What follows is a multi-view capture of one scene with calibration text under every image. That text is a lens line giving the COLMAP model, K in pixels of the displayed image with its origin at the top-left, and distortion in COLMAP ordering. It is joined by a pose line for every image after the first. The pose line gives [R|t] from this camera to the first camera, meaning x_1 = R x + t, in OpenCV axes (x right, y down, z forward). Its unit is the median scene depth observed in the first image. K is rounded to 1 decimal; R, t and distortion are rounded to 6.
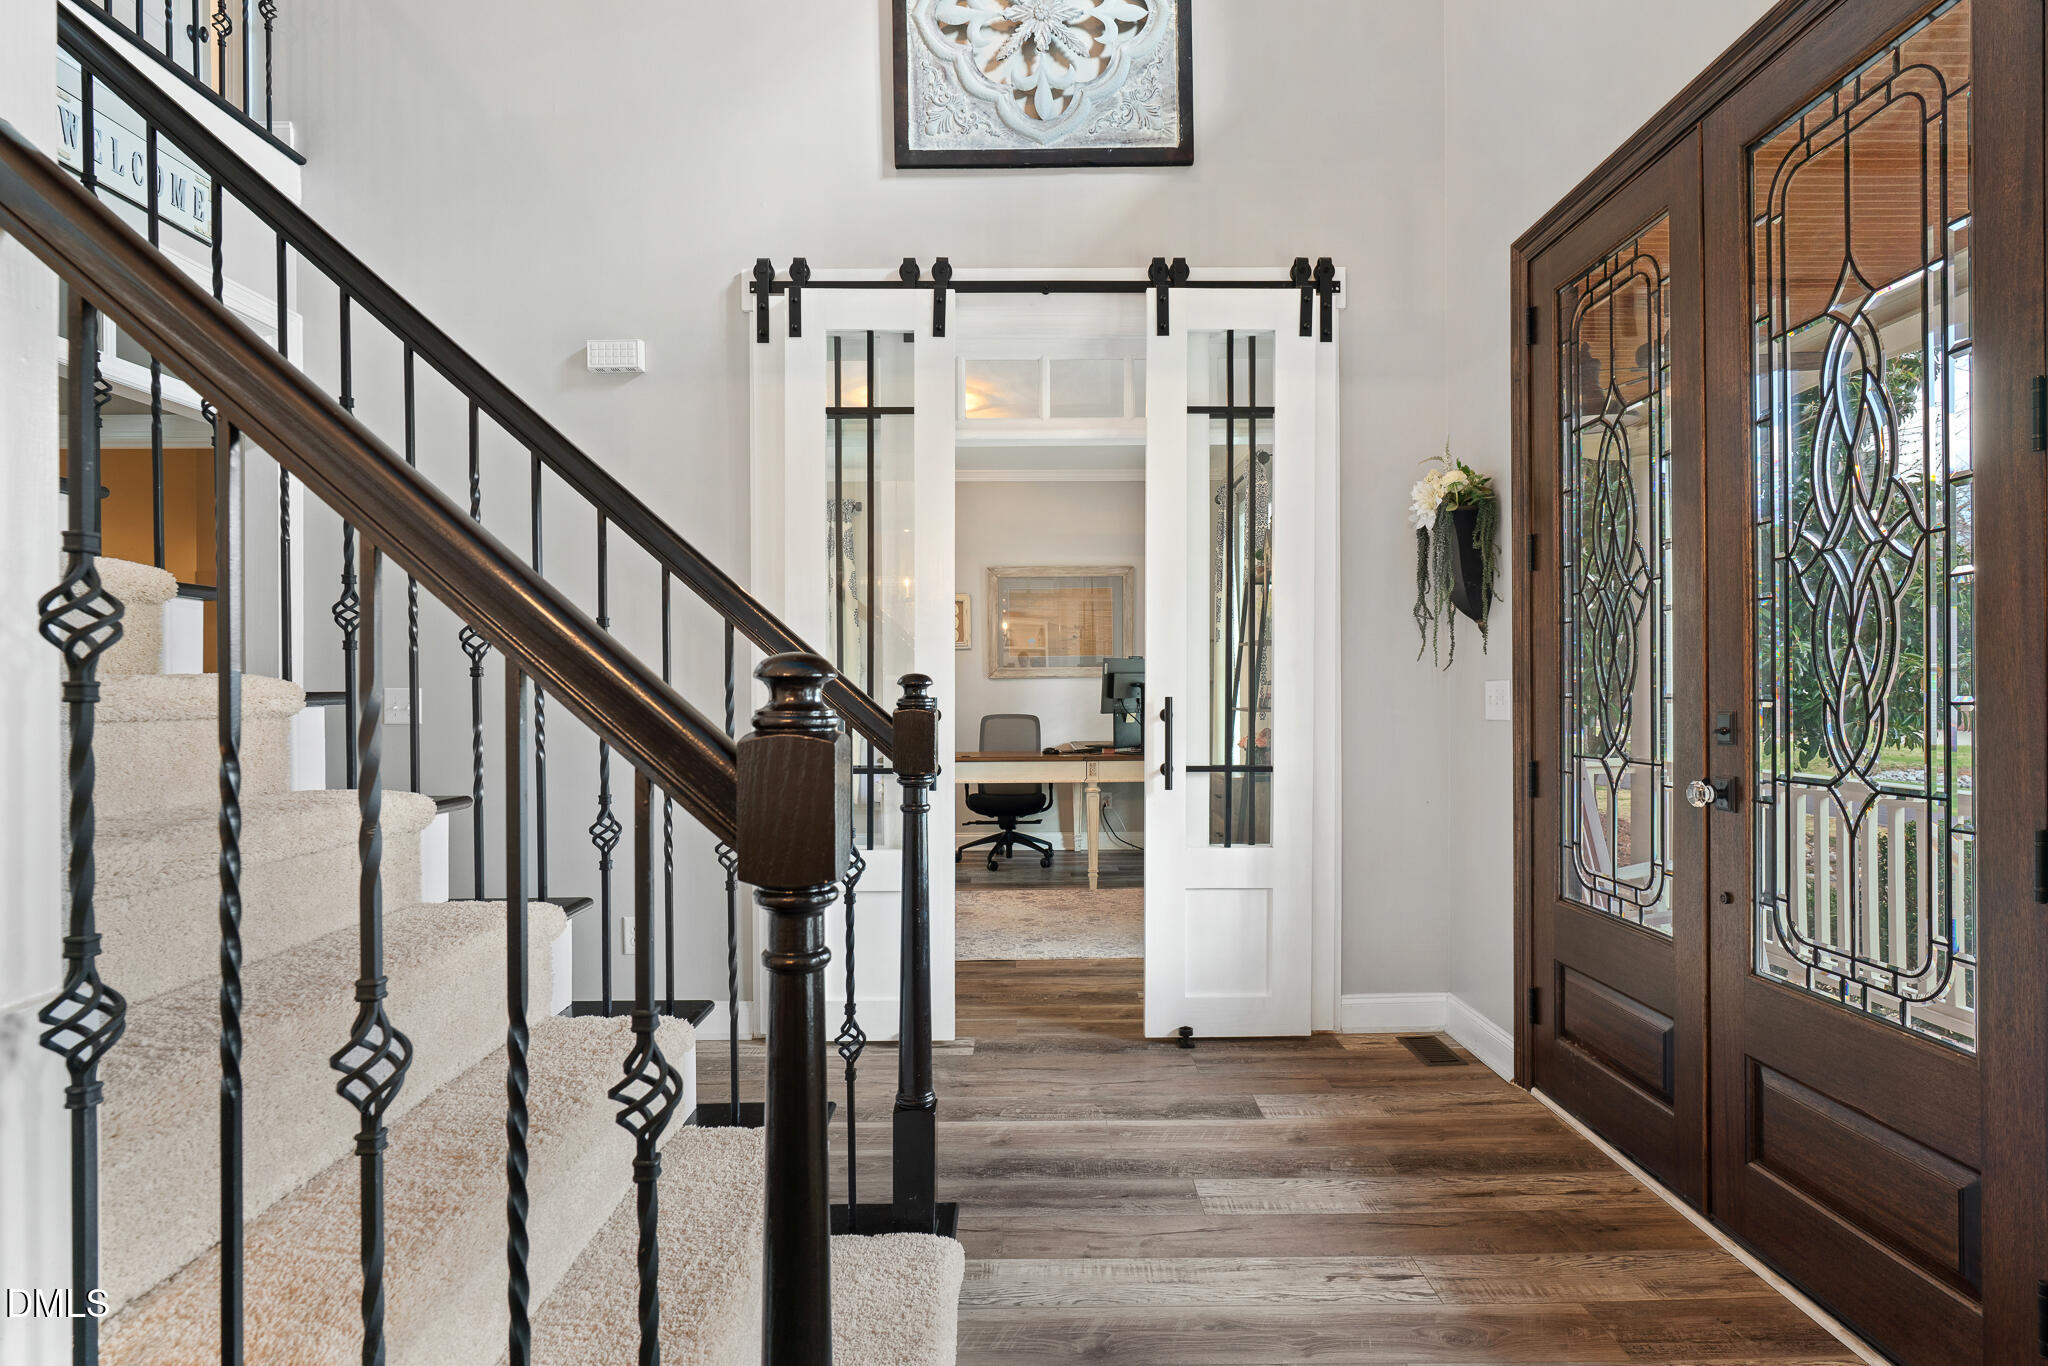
lens RADIAL K [[1086.9, 0, 1029.4], [0, 1086.9, 690.1], [0, 0, 1]] dist [0.001039, 0.001729]
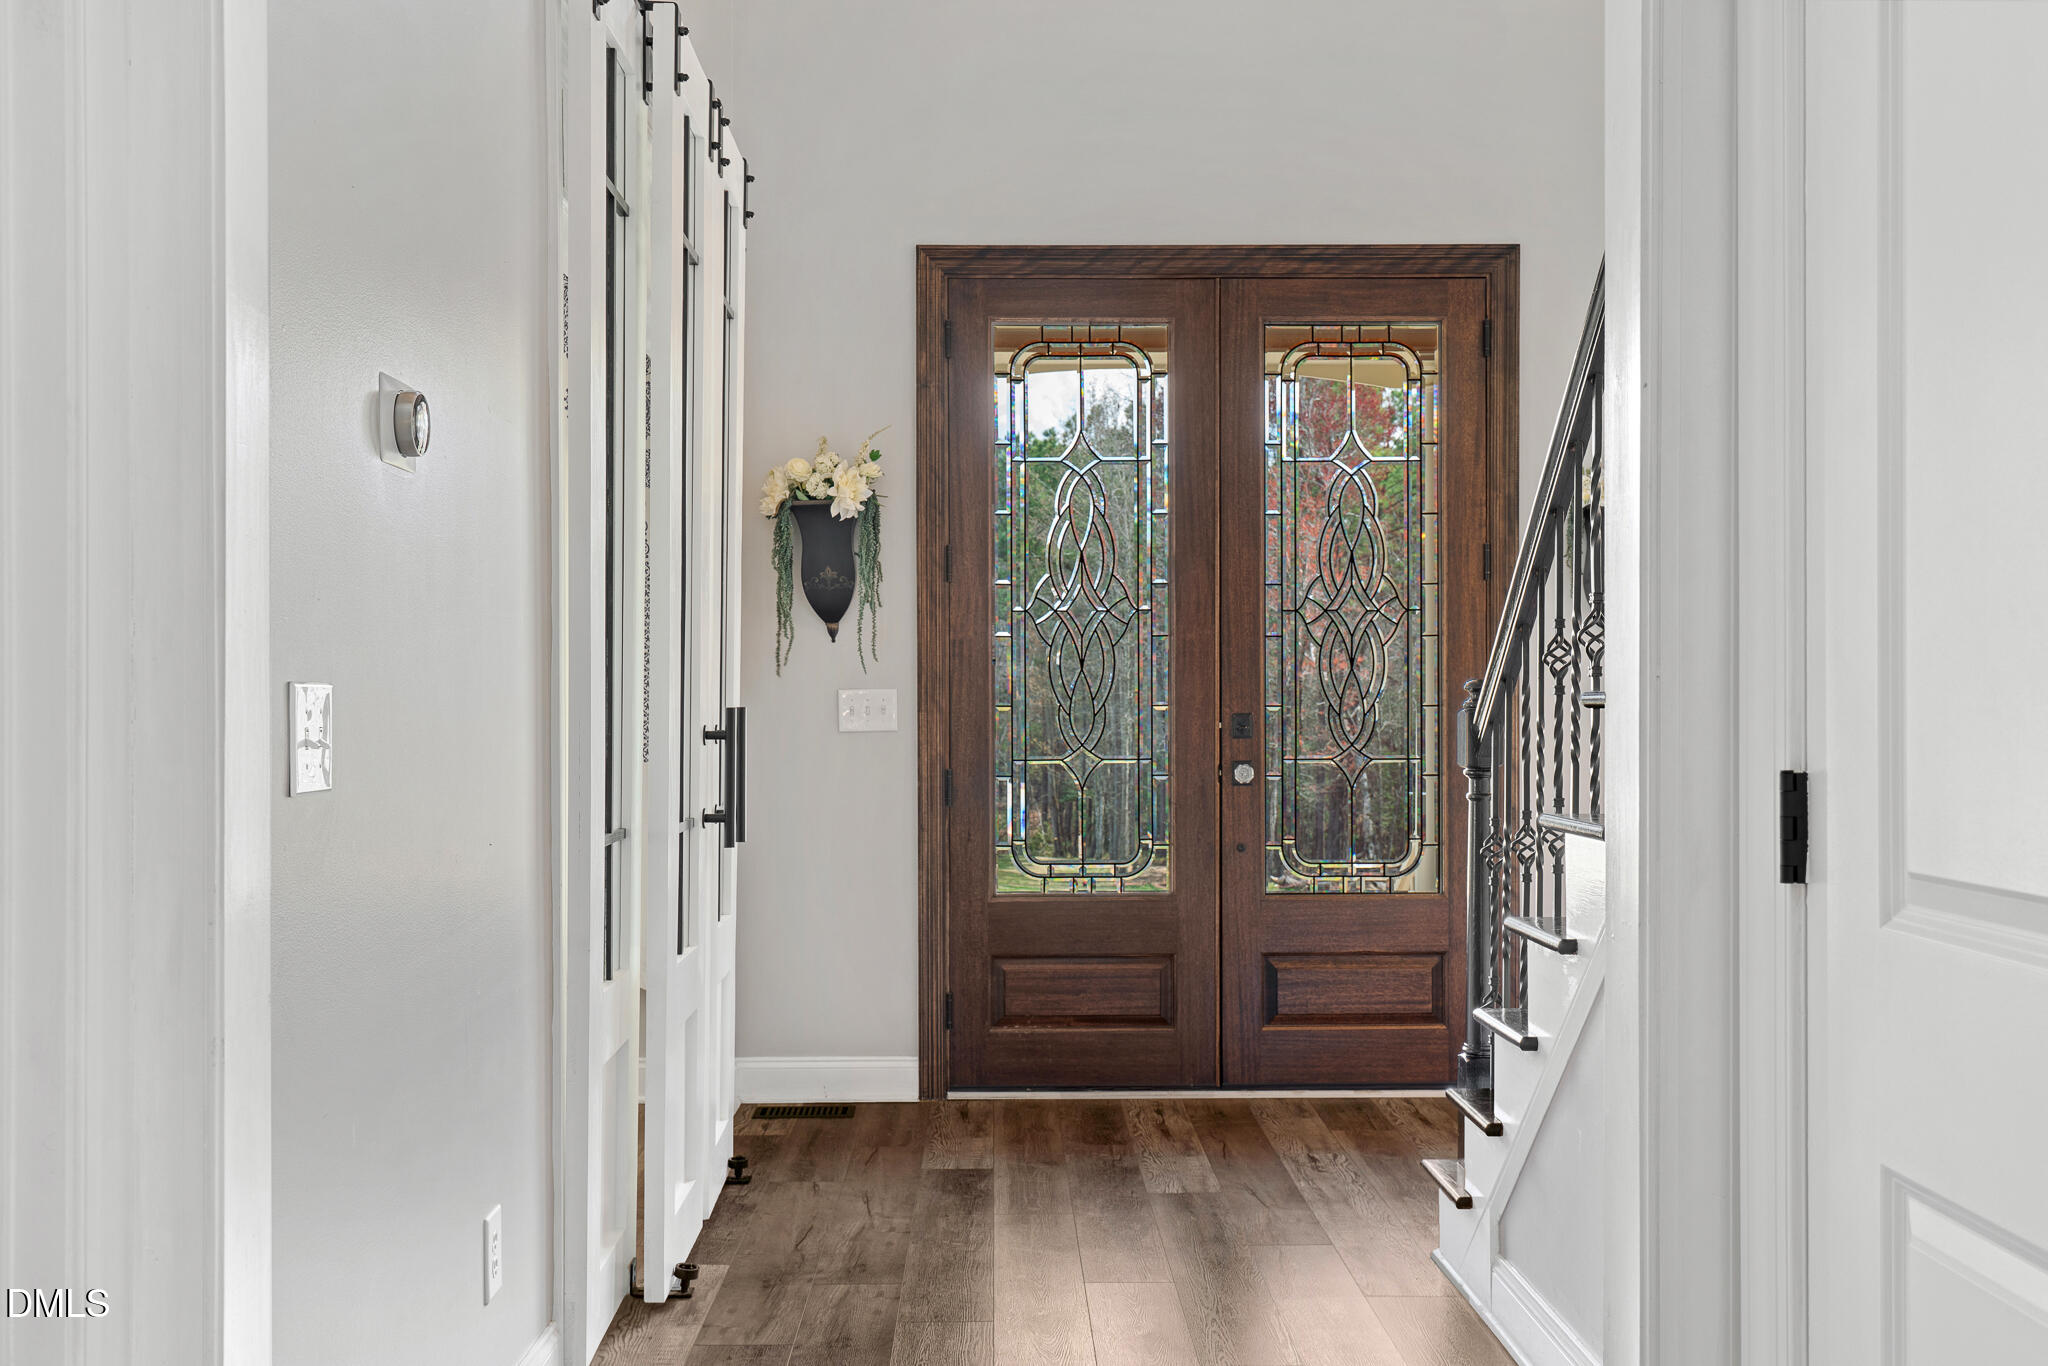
lens RADIAL K [[1988.6, 0, 1024.8], [0, 1988.6, 684.2], [0, 0, 1]] dist [-0.000719, 0.000437]
pose [[-0.012828, 0.007464, 0.999890, -1.328154], [0.004195, 0.999964, -0.007411, 0.000285], [-0.999909, 0.004099, -0.012859, 0.912317]]
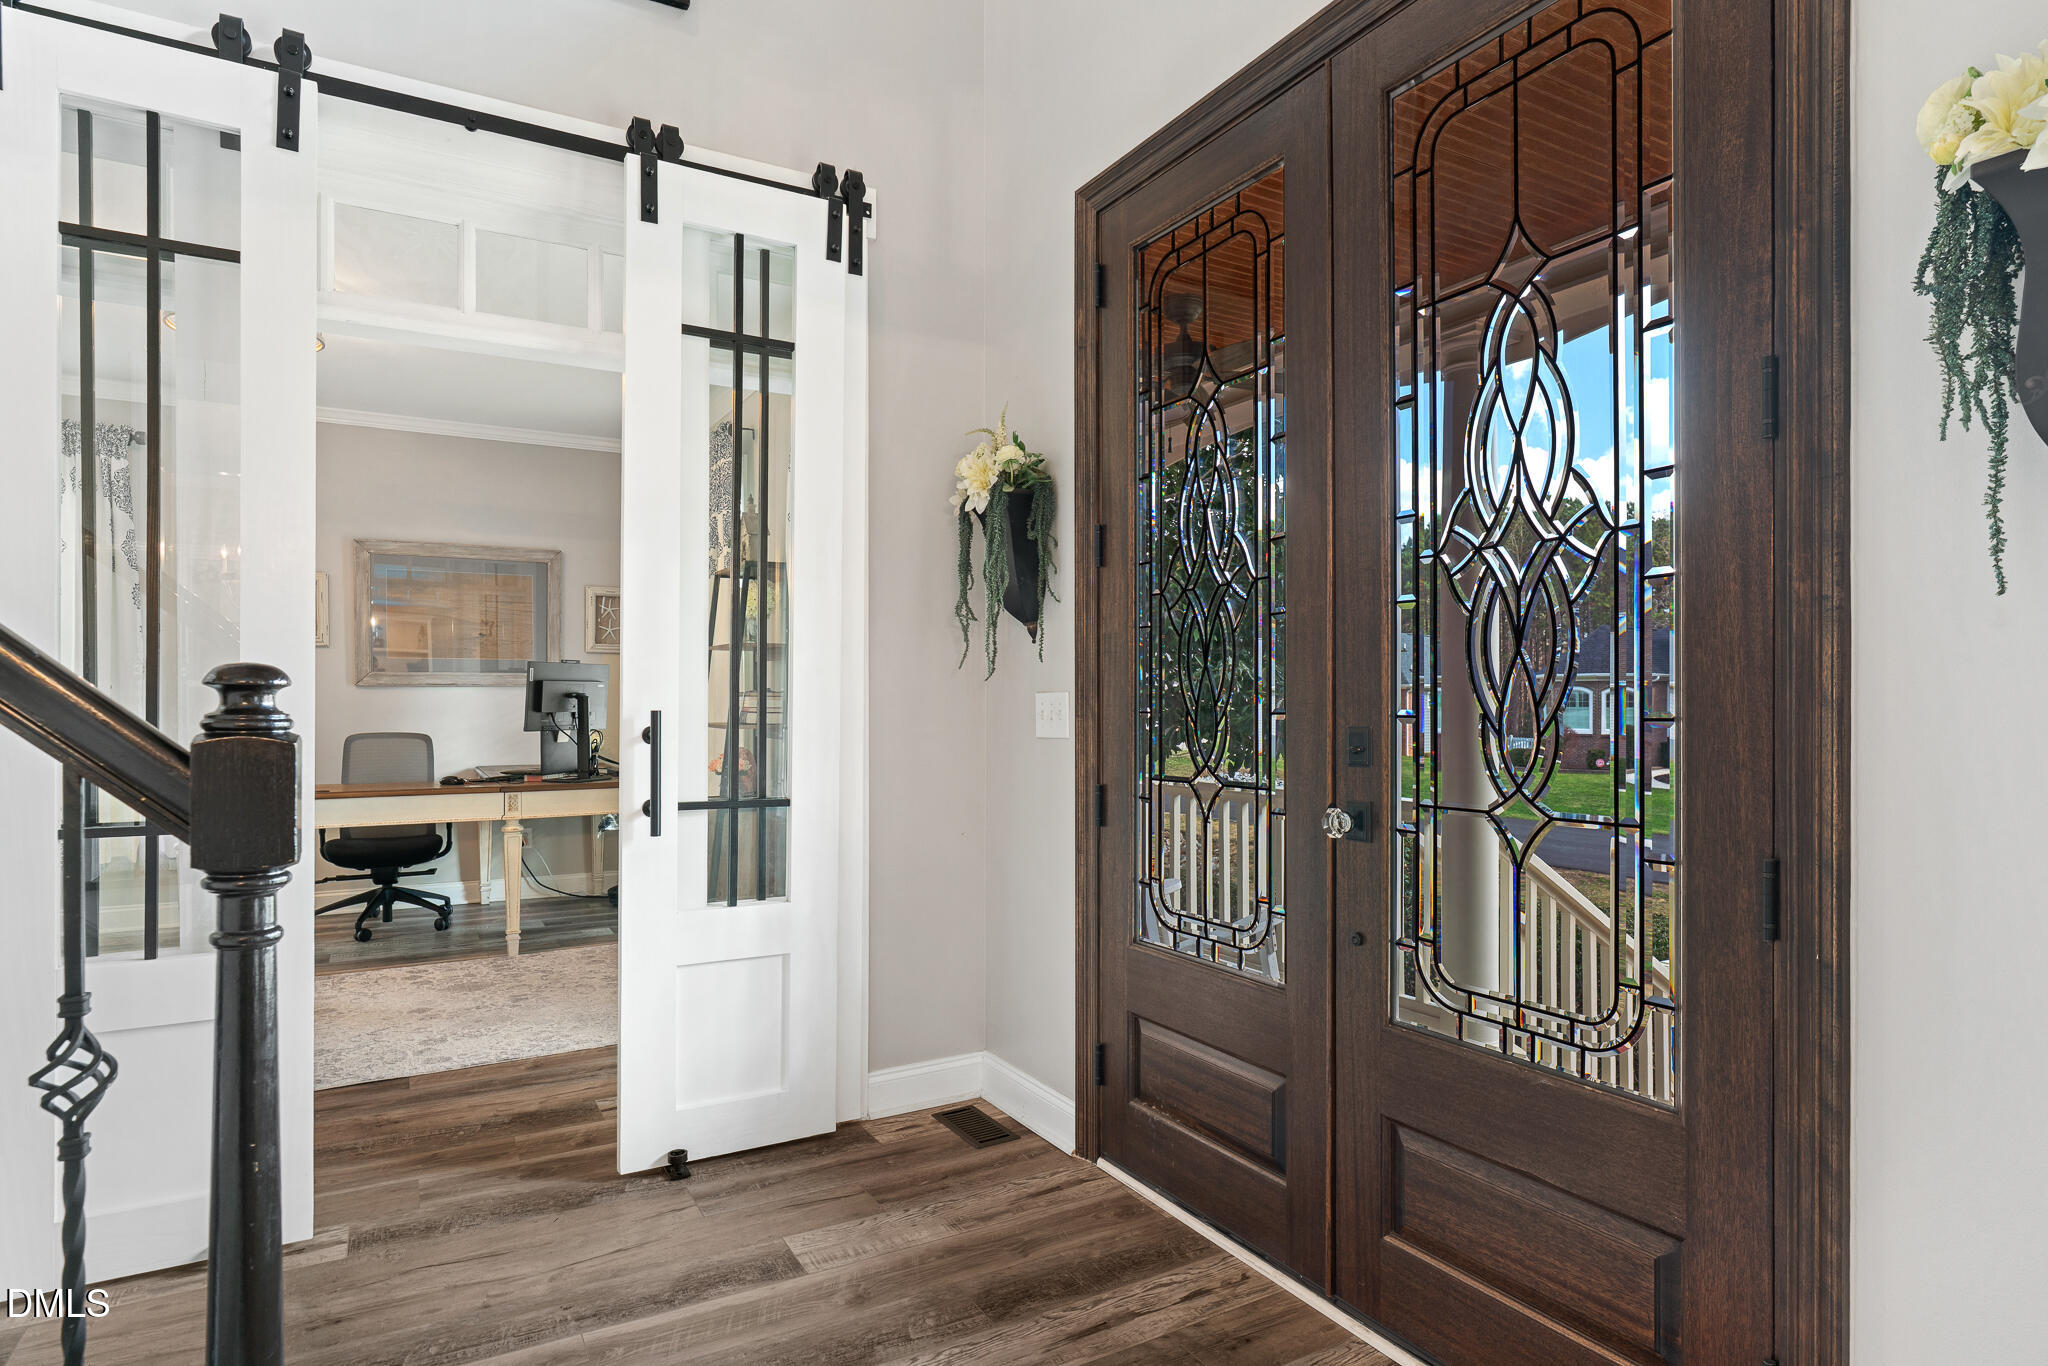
lens RADIAL K [[1120.6, 0, 1027.7], [0, 1120.6, 706.7], [0, 0, 1]] dist [-0.003864, 0.002095]
pose [[0.872175, 0.002557, 0.489188, -0.027016], [-0.003982, 0.999990, 0.001872, 0.001149], [-0.489178, -0.003581, 0.872177, 0.232441]]
